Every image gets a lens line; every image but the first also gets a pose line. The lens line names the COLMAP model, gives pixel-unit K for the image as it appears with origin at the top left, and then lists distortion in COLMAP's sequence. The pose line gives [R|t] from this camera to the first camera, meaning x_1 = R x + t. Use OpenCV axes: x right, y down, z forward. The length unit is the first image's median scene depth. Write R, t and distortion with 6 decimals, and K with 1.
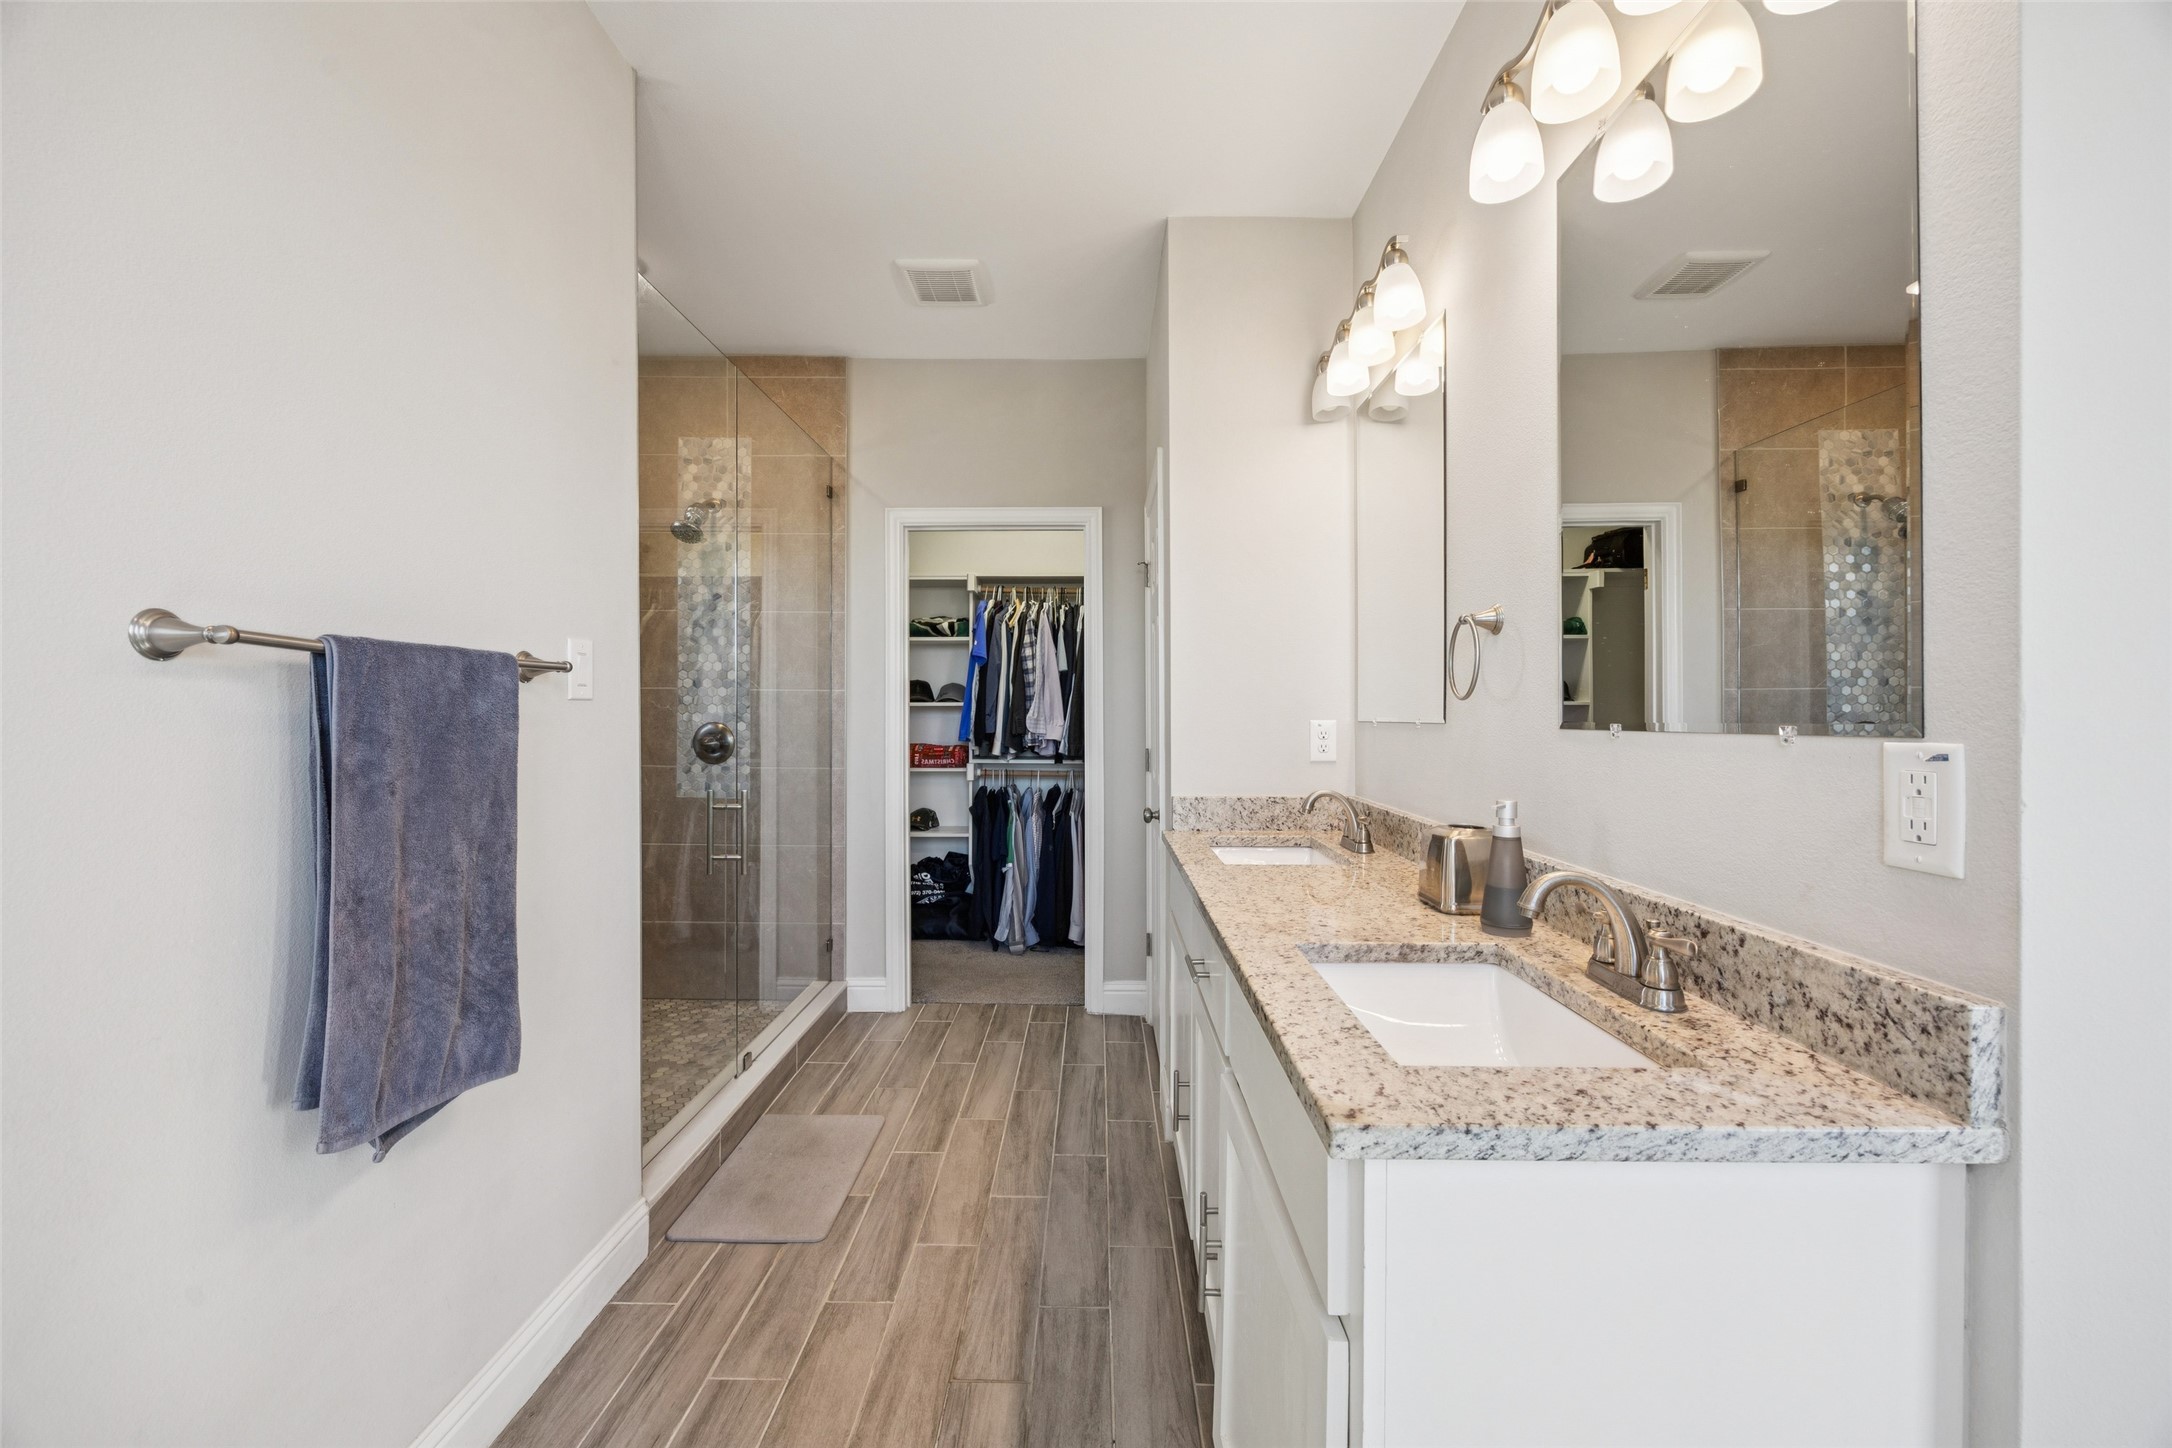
lens RADIAL K [[833.1, 0, 1080.5], [0, 833.1, 719.8], [0, 0, 1]] dist [-0.002674, -0.000229]
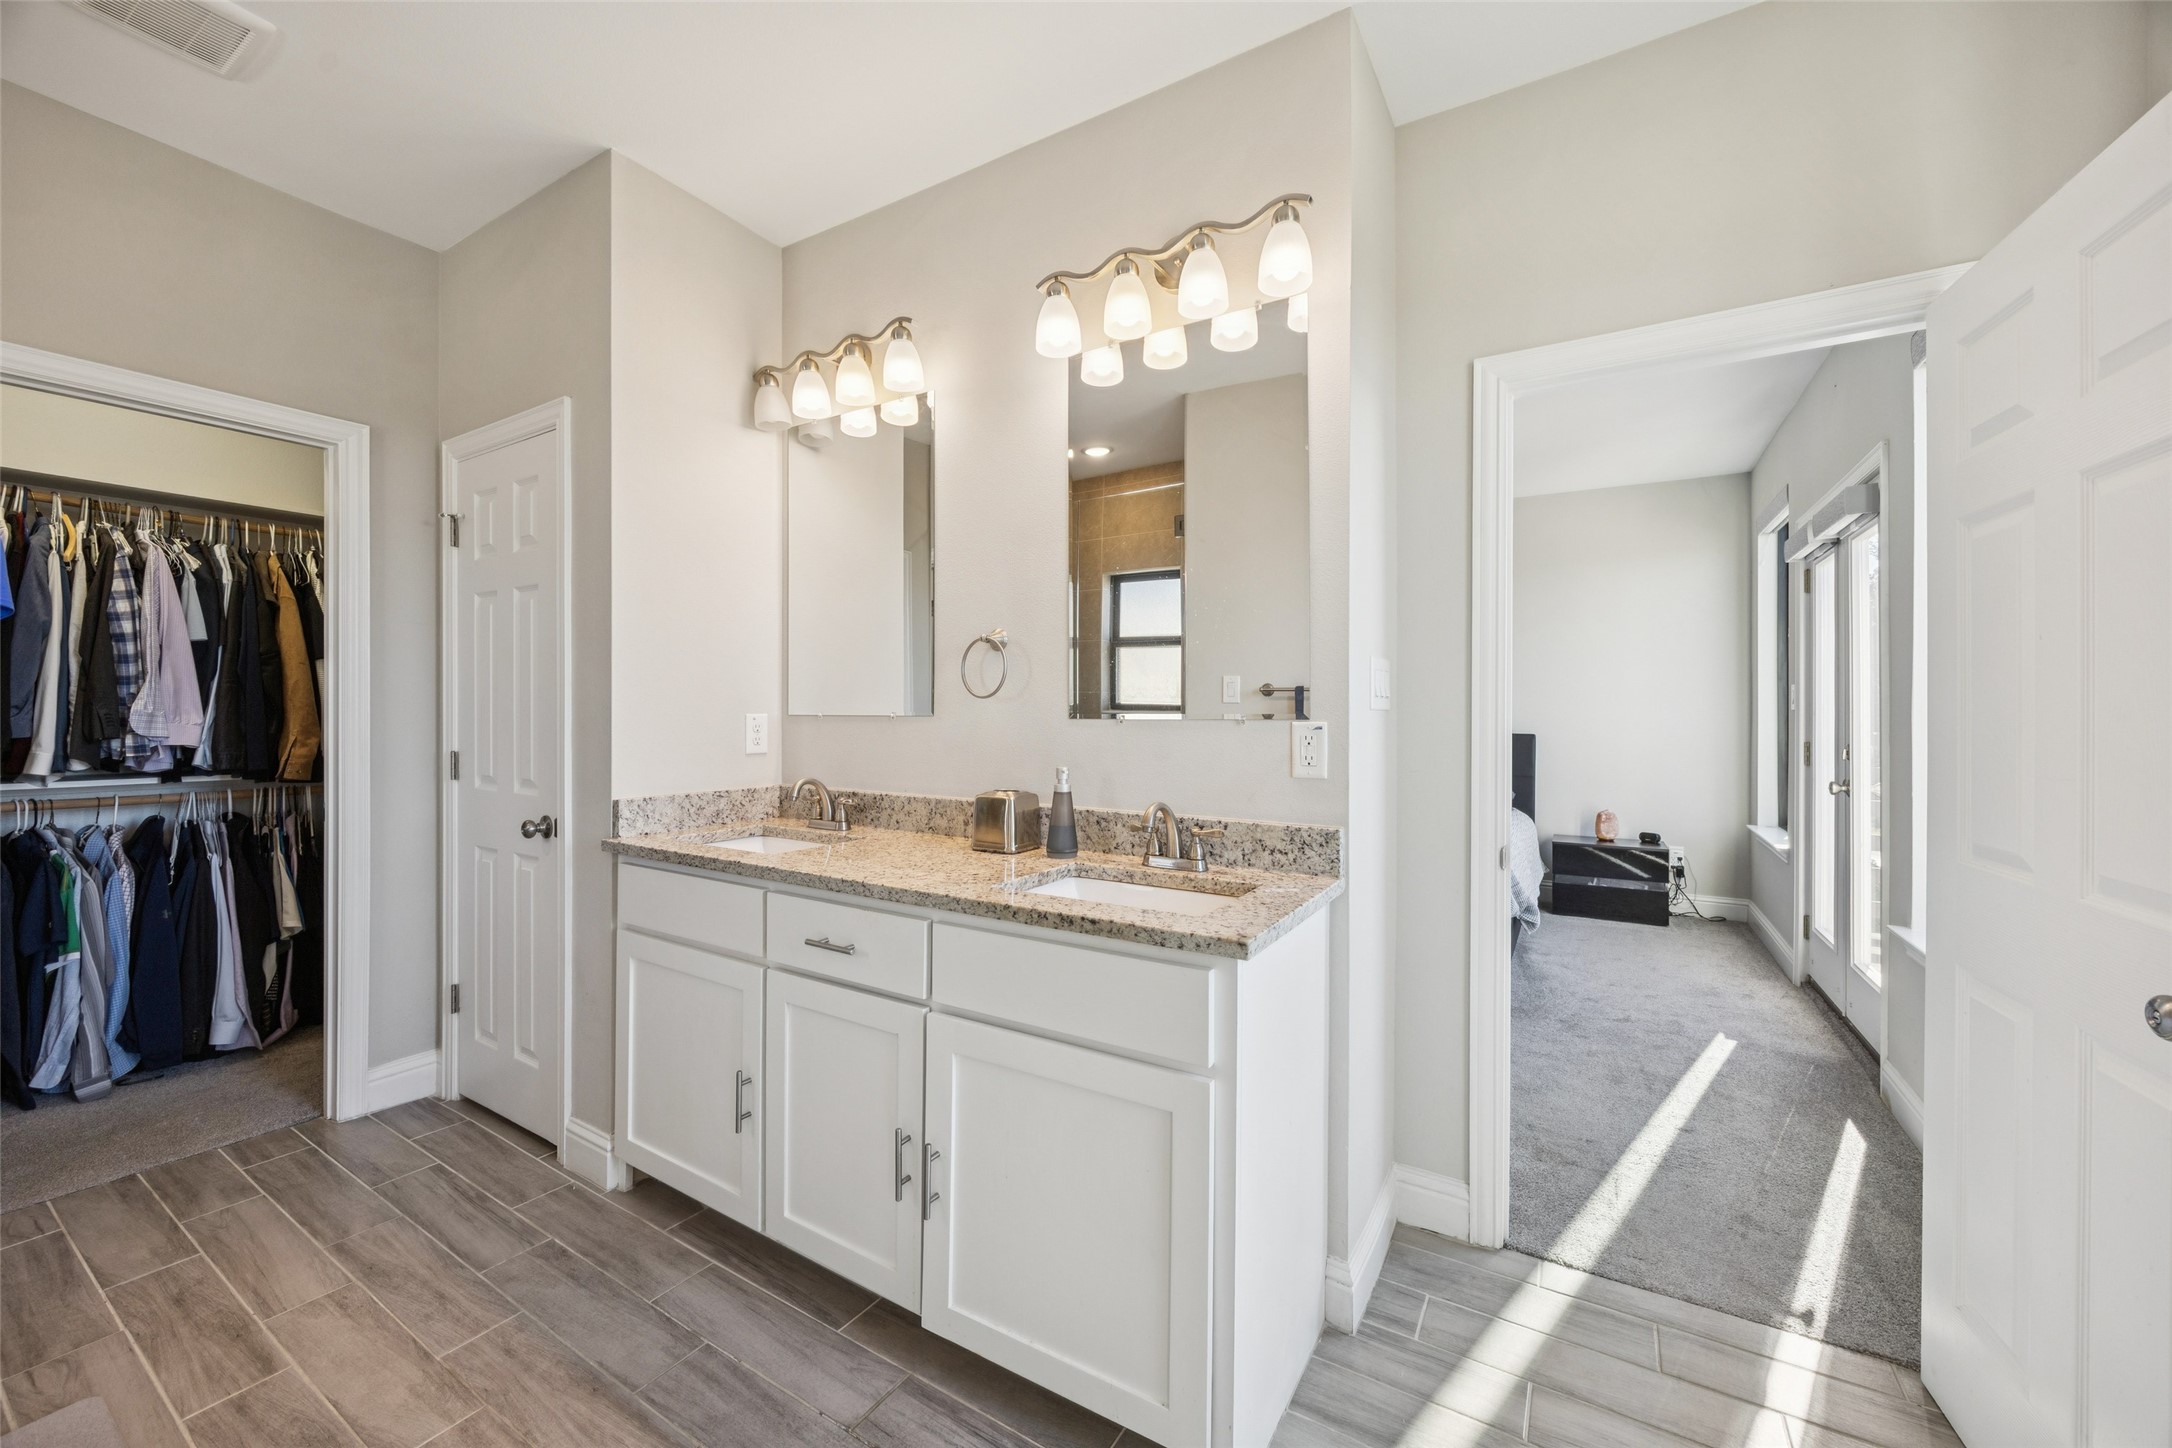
lens RADIAL K [[833.1, 0, 1081.7], [0, 833.1, 712.9], [0, 0, 1]] dist [-0.002674, -0.000229]
pose [[0.509105, -0.000530, 0.860704, -0.403360], [0.002298, 0.999997, -0.000744, 0.000694], [-0.860702, 0.002356, 0.509104, 0.116499]]
